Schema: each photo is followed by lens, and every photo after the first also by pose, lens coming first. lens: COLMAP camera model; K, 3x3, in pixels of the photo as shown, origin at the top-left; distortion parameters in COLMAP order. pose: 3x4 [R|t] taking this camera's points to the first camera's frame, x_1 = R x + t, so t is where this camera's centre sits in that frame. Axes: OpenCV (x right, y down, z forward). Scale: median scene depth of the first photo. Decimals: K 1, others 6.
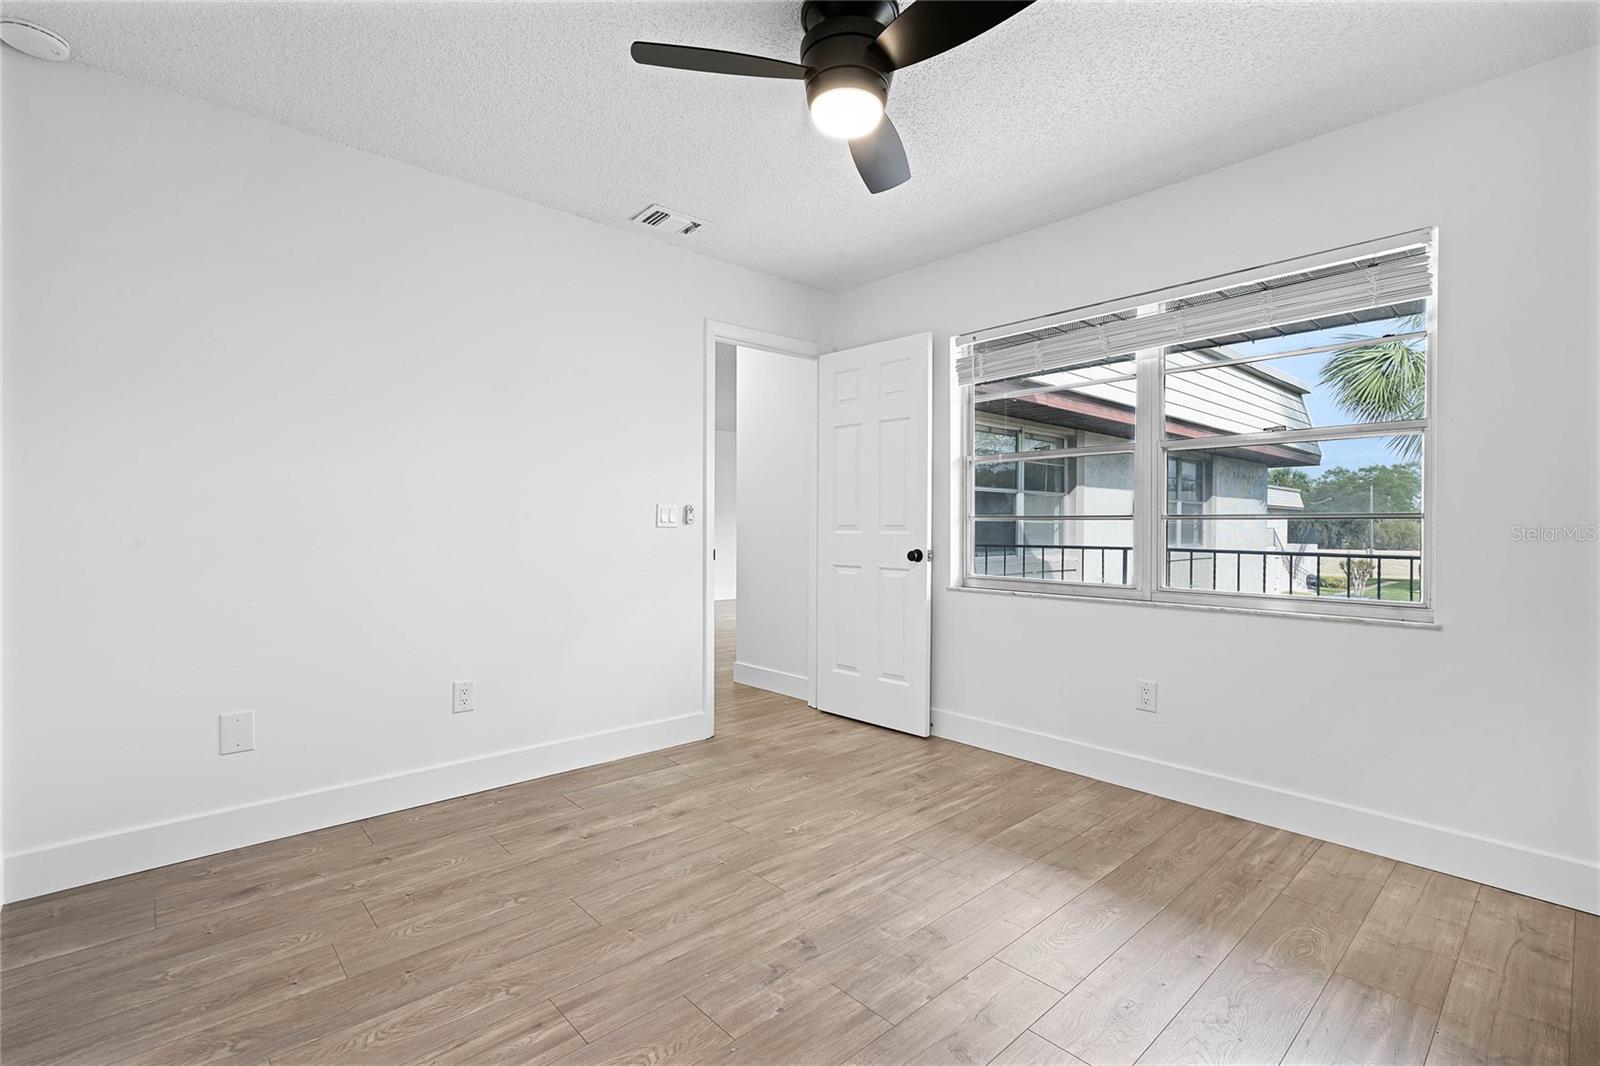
lens RADIAL K [[730.5, 0, 800.9], [0, 730.5, 530.4], [0, 0, 1]] dist [-0.001205, -0.000131]
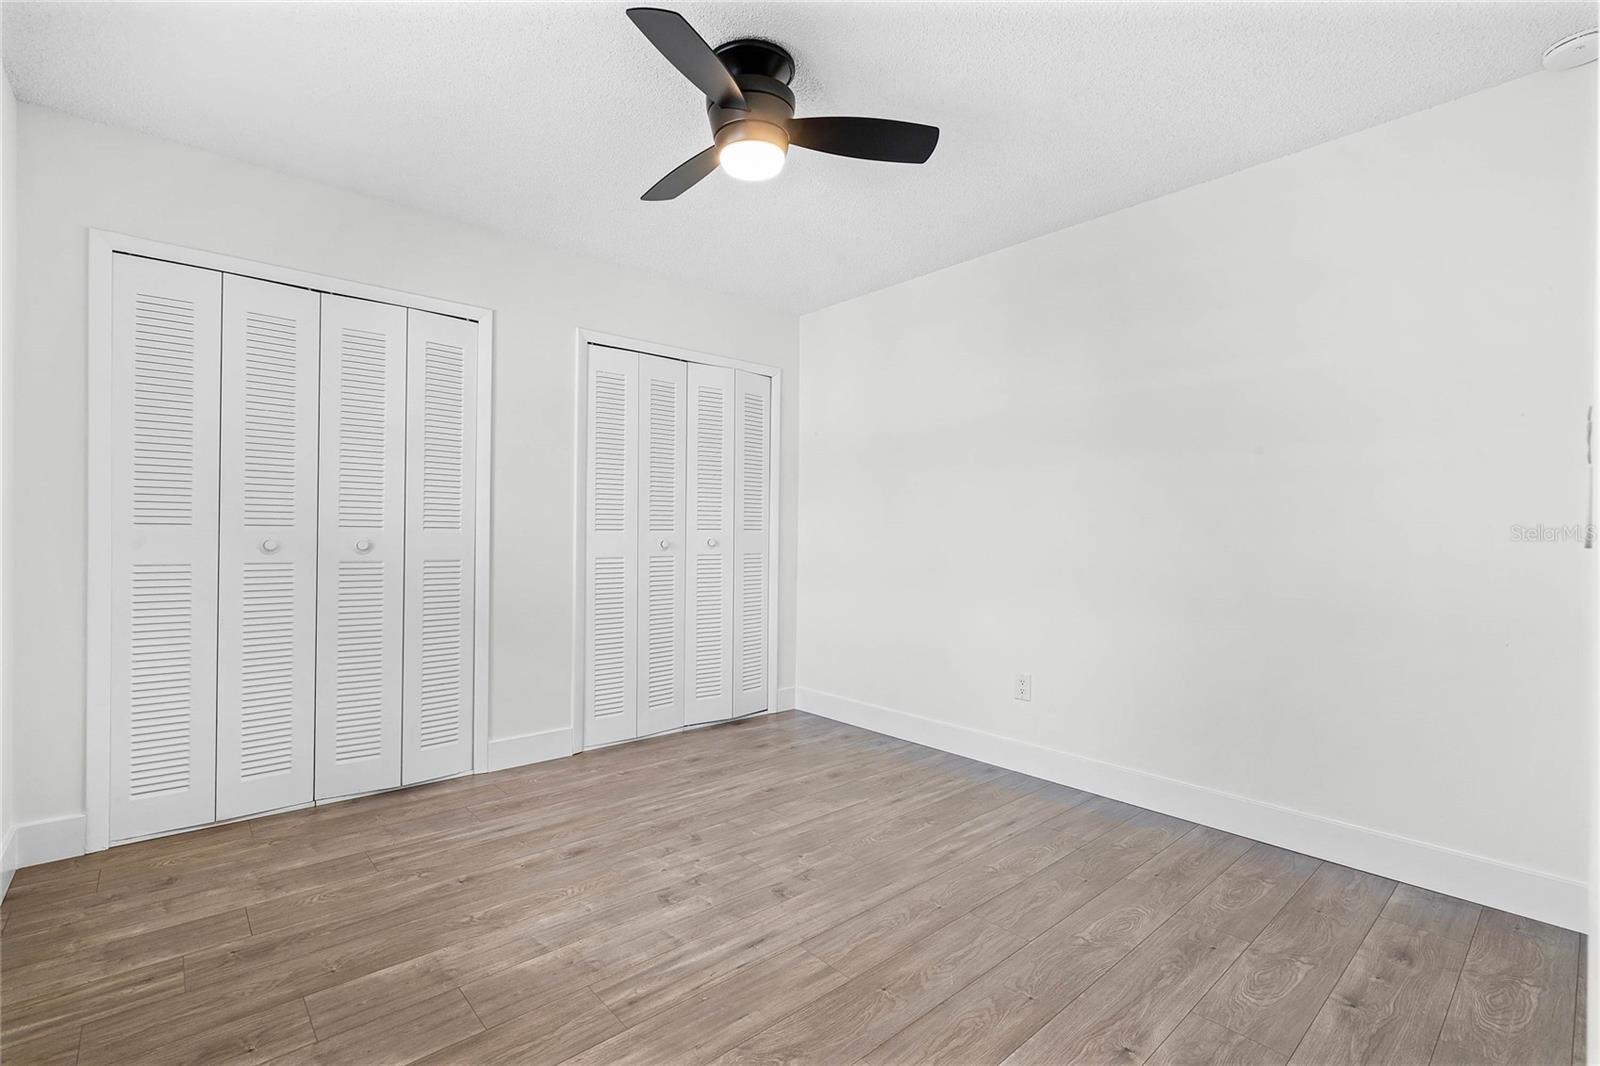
lens RADIAL K [[730.5, 0, 800.4], [0, 730.5, 529.7], [0, 0, 1]] dist [-0.001205, -0.000131]
pose [[-0.999875, -0.013381, 0.008438, -0.023770], [-0.013347, 0.999903, 0.004003, -0.018843], [-0.008491, 0.003890, -0.999956, 1.886814]]
